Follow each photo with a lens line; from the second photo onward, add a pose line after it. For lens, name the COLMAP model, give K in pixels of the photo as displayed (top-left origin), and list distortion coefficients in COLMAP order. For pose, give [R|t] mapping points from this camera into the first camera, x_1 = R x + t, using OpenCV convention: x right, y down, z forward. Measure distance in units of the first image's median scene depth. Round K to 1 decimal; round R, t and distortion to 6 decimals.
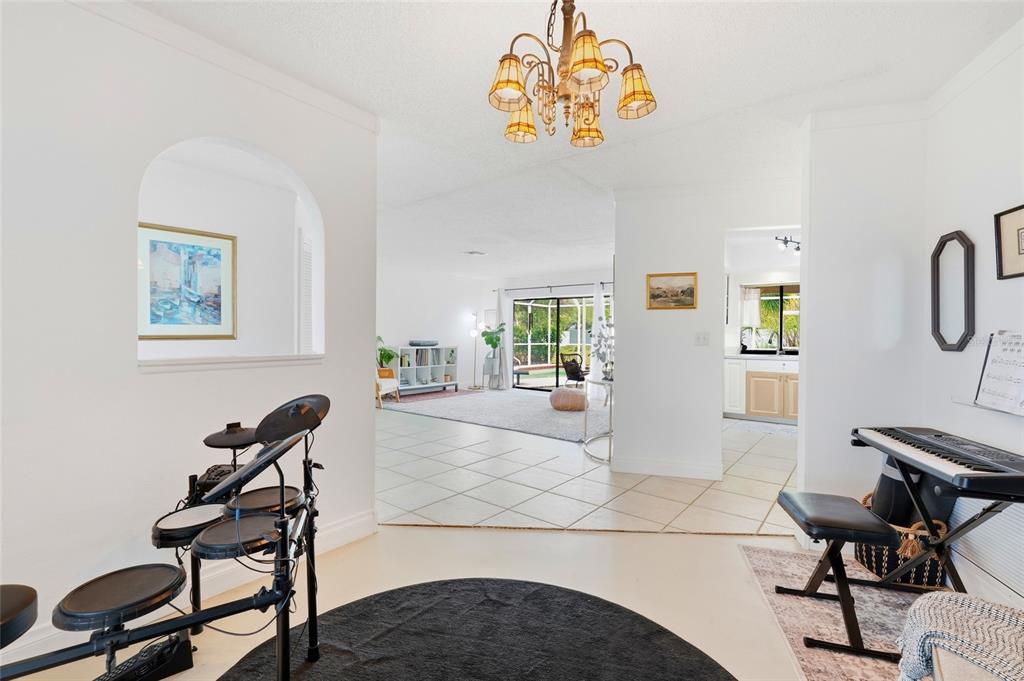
lens RADIAL K [[459.4, 0, 511.6], [0, 459.4, 336.1], [0, 0, 1]] dist [-0.000965, 0.000919]
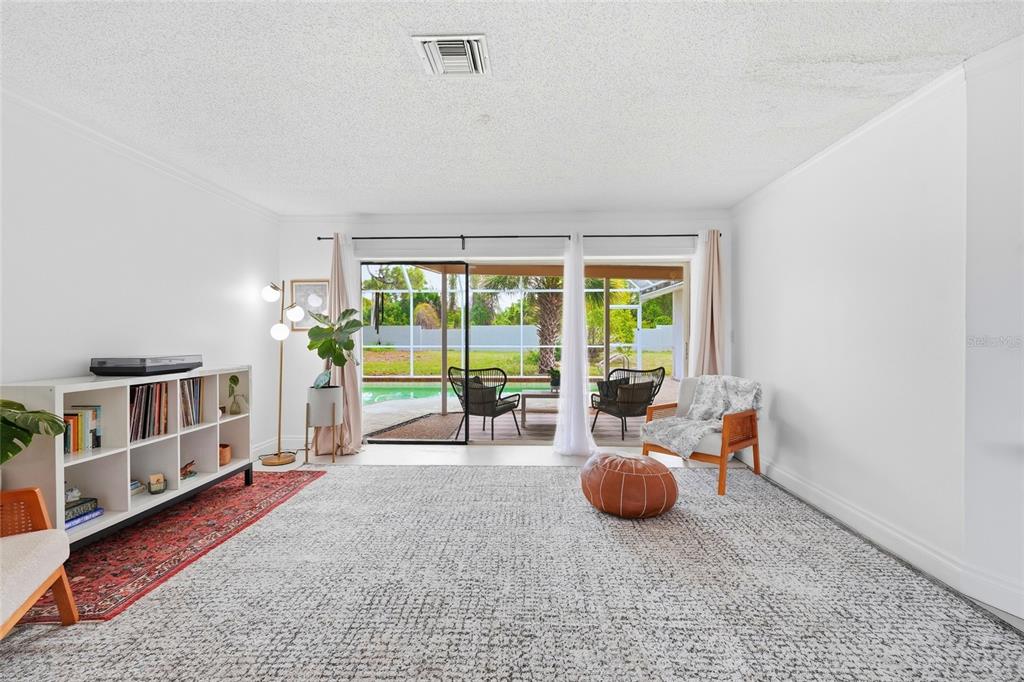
lens RADIAL K [[459.4, 0, 514.6], [0, 459.4, 336.2], [0, 0, 1]] dist [-0.000965, 0.000919]
pose [[0.803250, -0.015292, 0.595446, -0.173688], [0.011319, 0.999882, 0.010409, -0.004582], [-0.595534, -0.001622, 0.803328, 0.574584]]
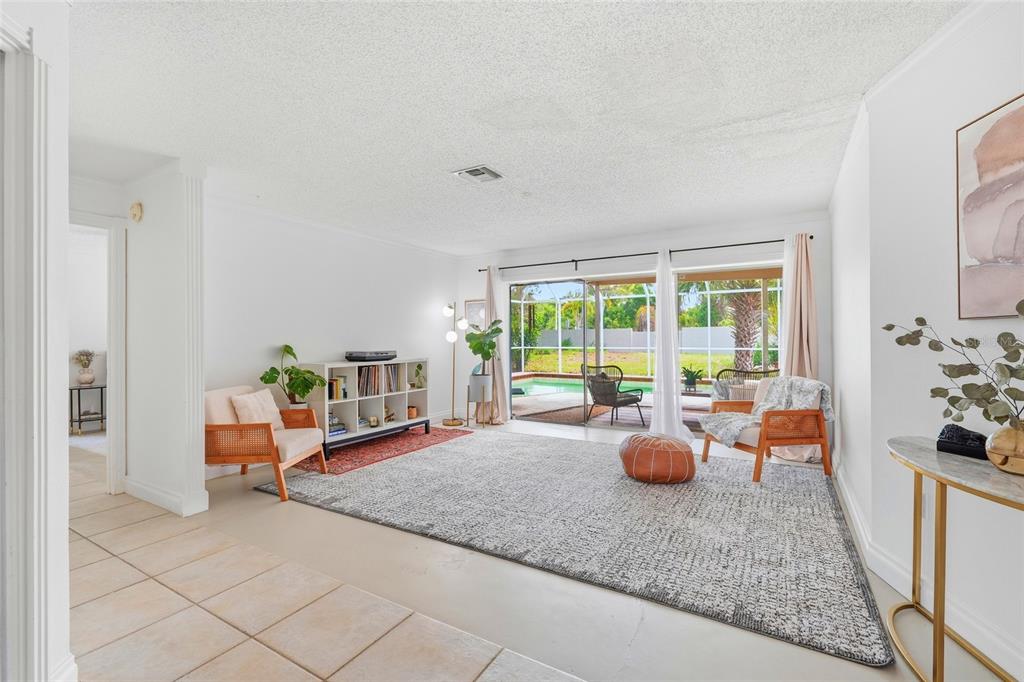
lens RADIAL K [[459.4, 0, 514.1], [0, 459.4, 334.2], [0, 0, 1]] dist [-0.000965, 0.000919]
pose [[0.991767, -0.018601, 0.126696, -0.083281], [0.019674, 0.999780, -0.007223, -0.003655], [-0.126534, 0.009656, 0.991915, 0.390536]]
